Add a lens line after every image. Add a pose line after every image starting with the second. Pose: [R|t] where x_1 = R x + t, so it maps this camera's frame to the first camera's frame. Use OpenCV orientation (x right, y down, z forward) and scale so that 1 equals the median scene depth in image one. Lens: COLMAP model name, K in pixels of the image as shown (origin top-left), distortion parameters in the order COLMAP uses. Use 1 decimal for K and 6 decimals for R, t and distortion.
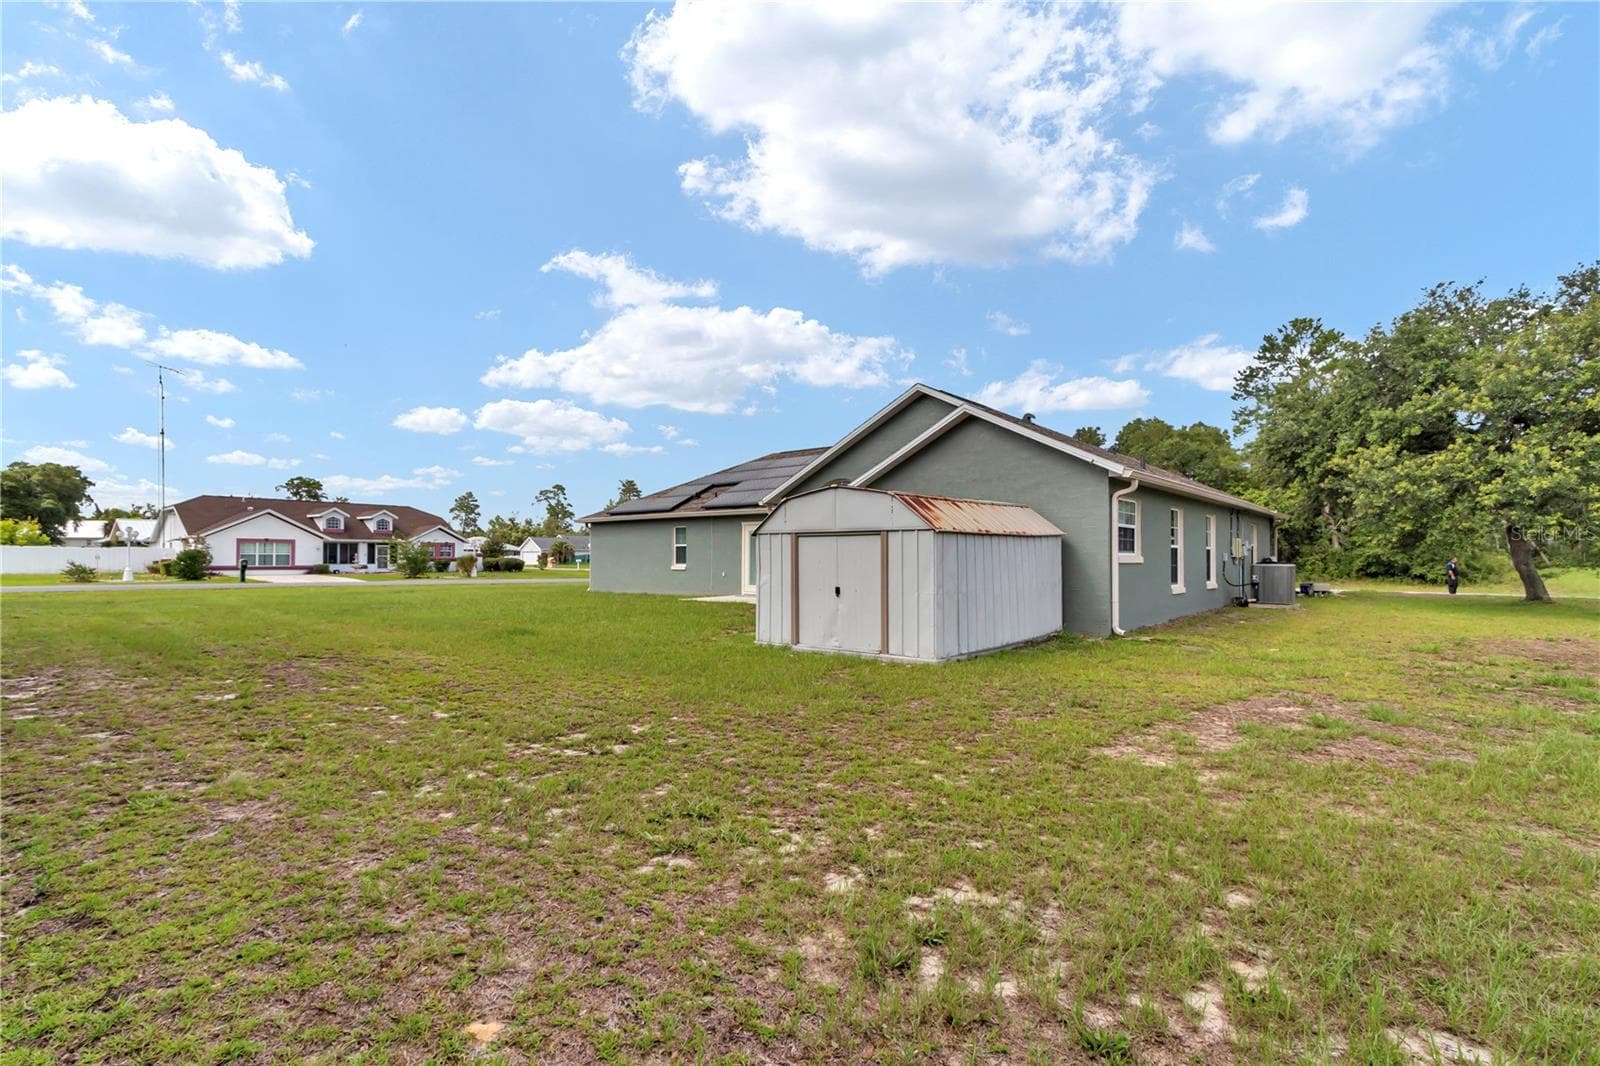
lens RADIAL K [[740.0, 0, 780.8], [0, 740.0, 535.5], [0, 0, 1]] dist [0.002377, 0.000152]
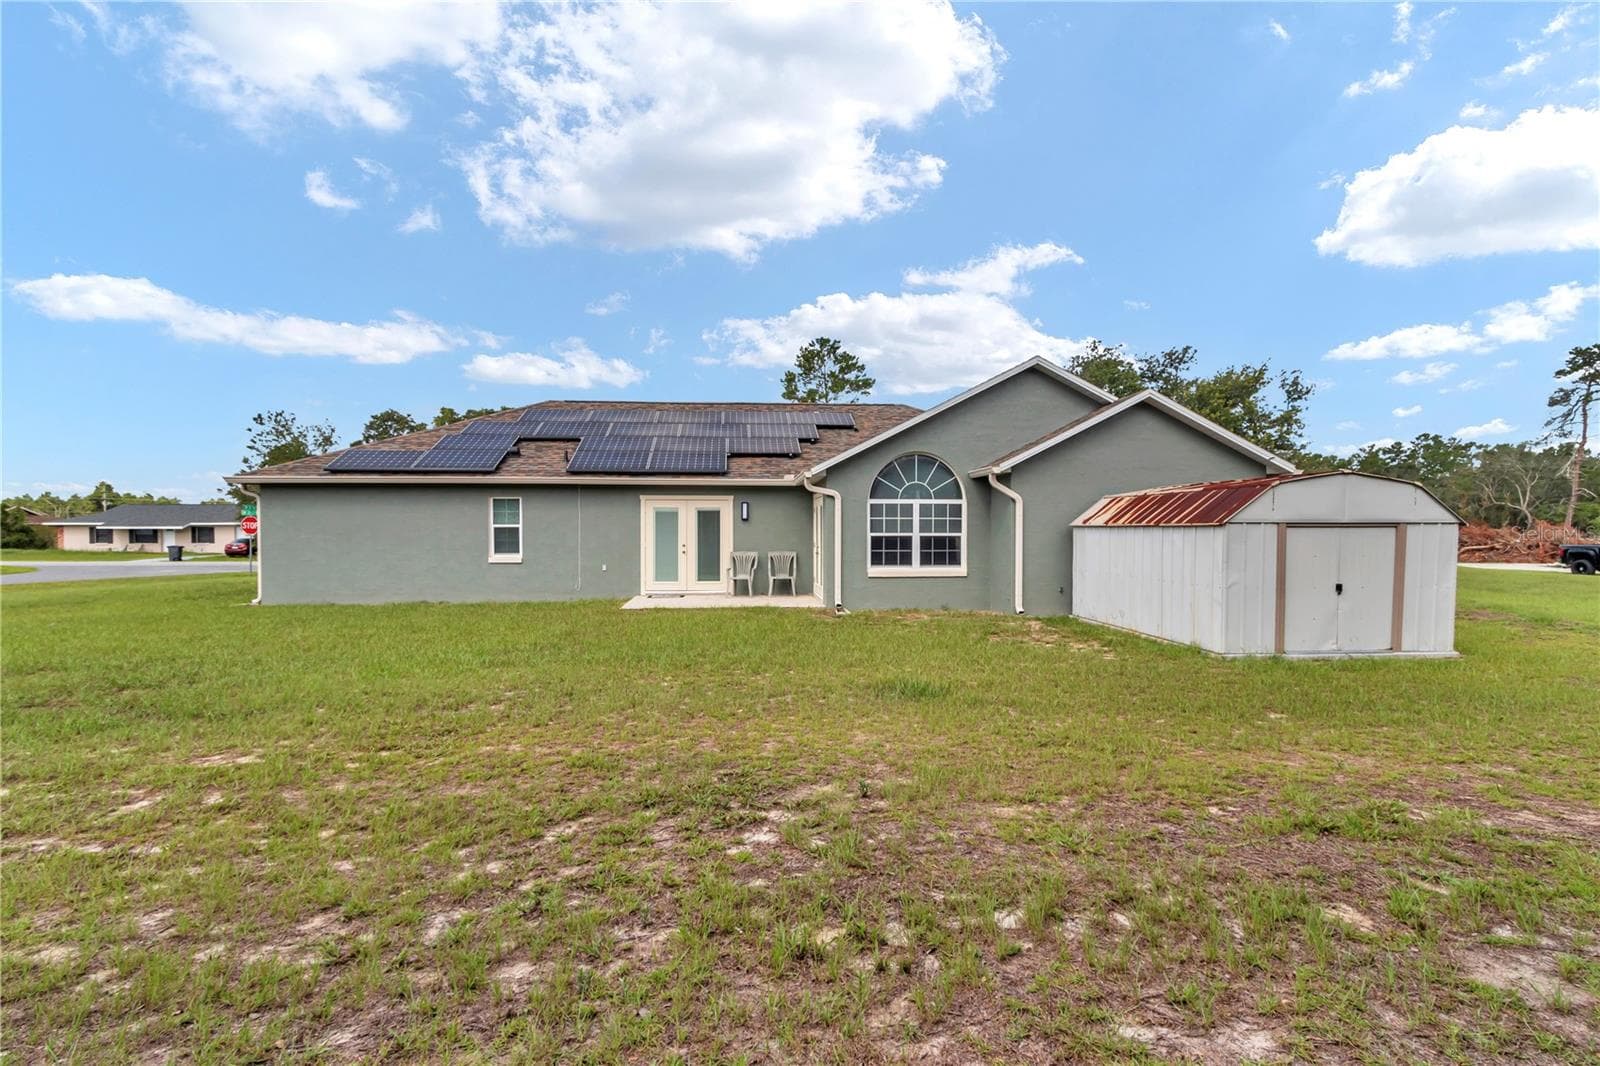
lens RADIAL K [[729.2, 0, 800.3], [0, 729.2, 549.2], [0, 0, 1]] dist [0.002479, 0.000056]
pose [[0.693685, -0.020807, 0.719978, -0.779492], [-0.018407, 0.998744, 0.046599, -0.002067], [-0.720043, -0.045577, 0.692431, 0.648920]]
